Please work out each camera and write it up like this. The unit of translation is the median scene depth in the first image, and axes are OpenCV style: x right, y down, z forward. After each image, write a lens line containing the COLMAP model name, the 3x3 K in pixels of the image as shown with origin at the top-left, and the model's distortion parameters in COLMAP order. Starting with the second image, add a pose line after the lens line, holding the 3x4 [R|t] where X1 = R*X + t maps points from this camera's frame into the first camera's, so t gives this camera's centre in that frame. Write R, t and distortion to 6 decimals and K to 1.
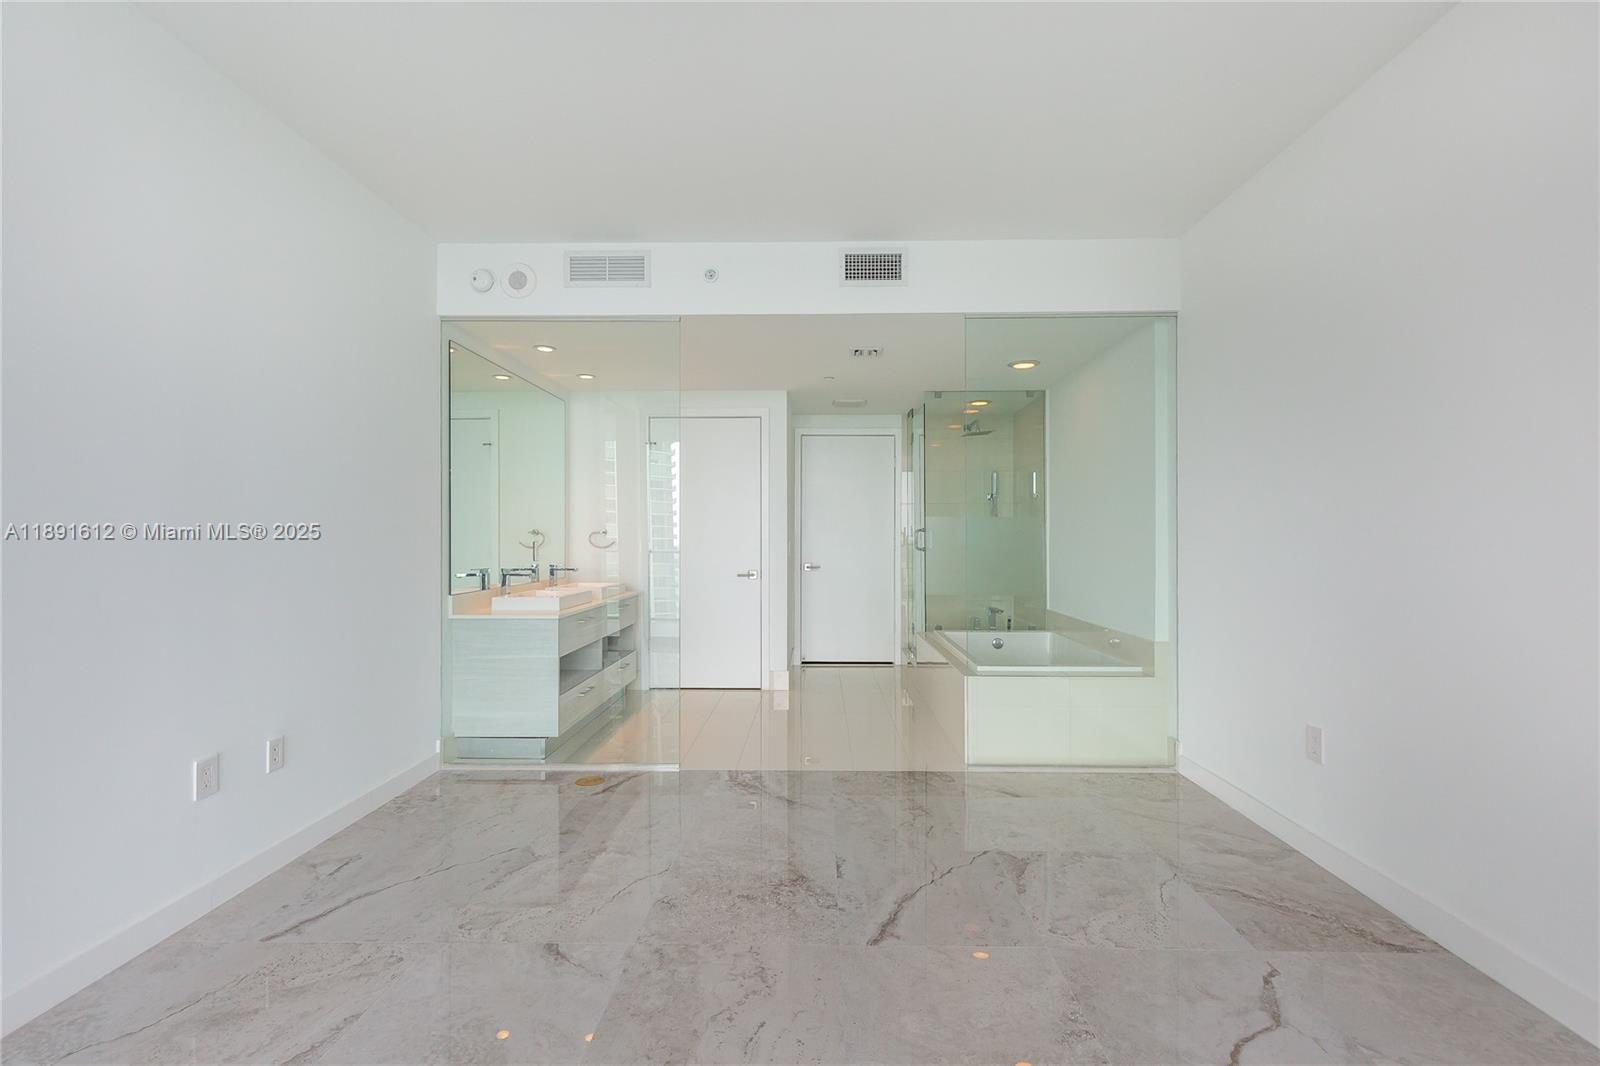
lens RADIAL K [[715.9, 0, 805.9], [0, 715.9, 533.6], [0, 0, 1]] dist [0.012734, -0.006408]
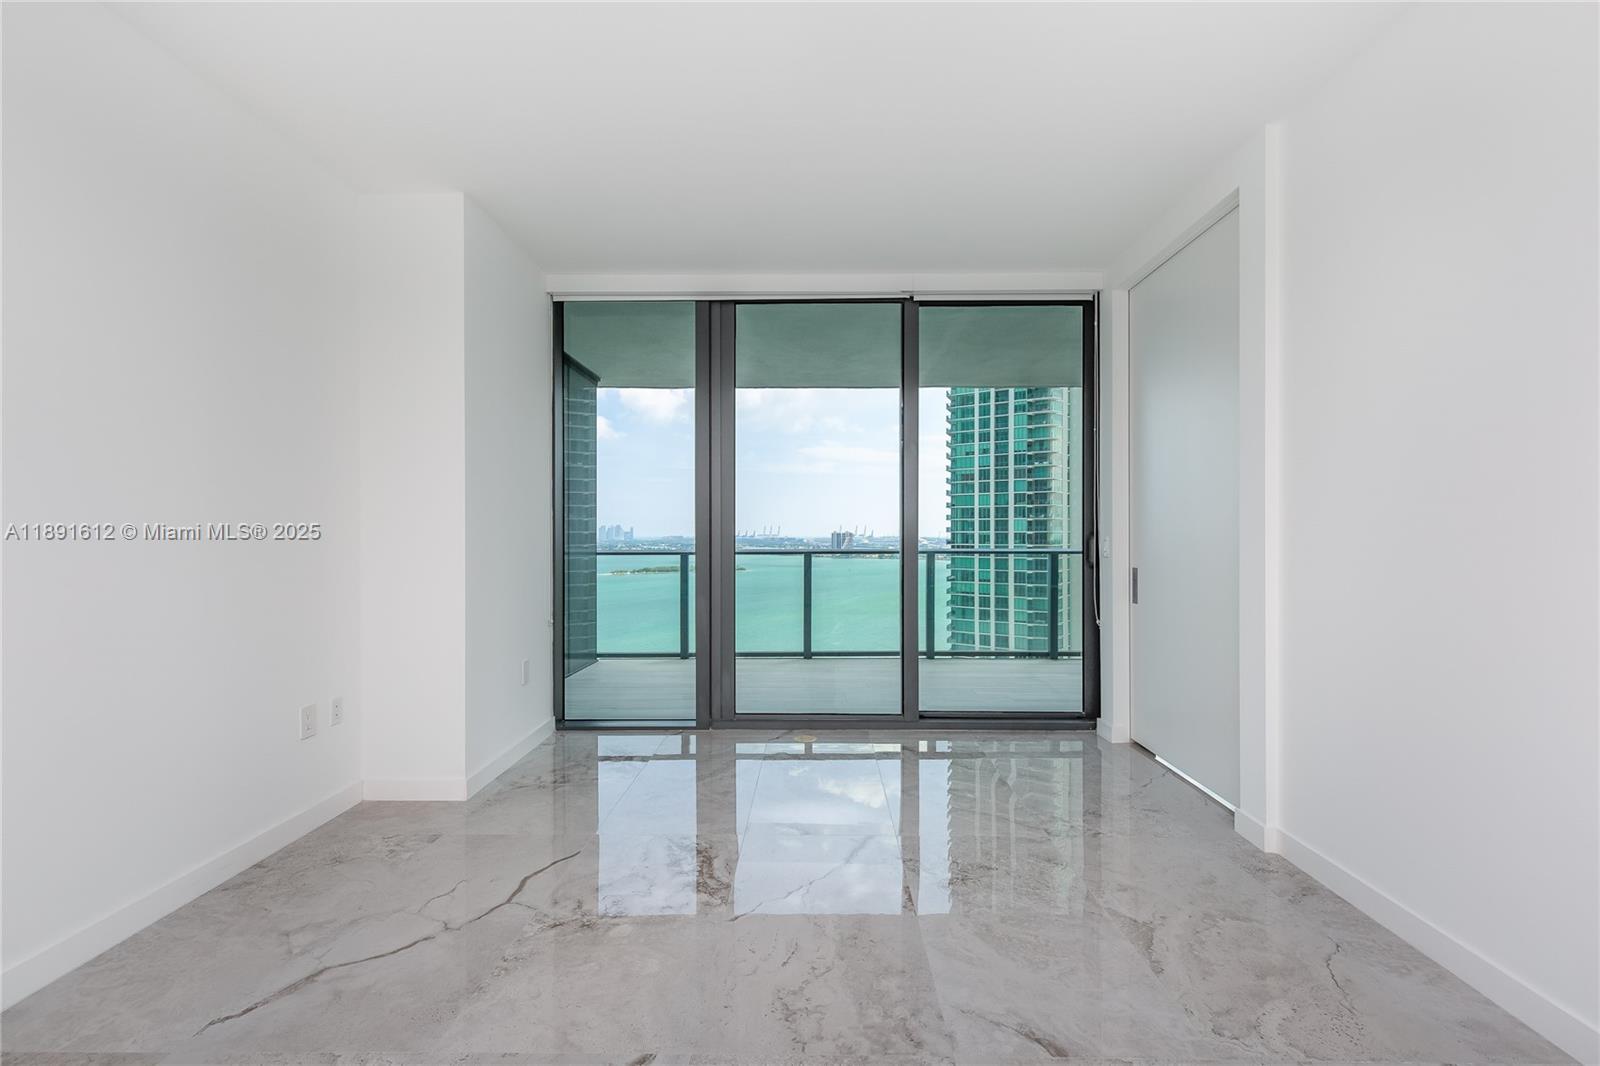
lens RADIAL K [[715.9, 0, 805.9], [0, 715.9, 533.6], [0, 0, 1]] dist [0.012734, -0.006408]
pose [[-0.999981, 0.004191, -0.004581, -0.044323], [0.004219, 0.999972, -0.006174, 0.005474], [0.004555, -0.006193, -0.999970, 1.026425]]
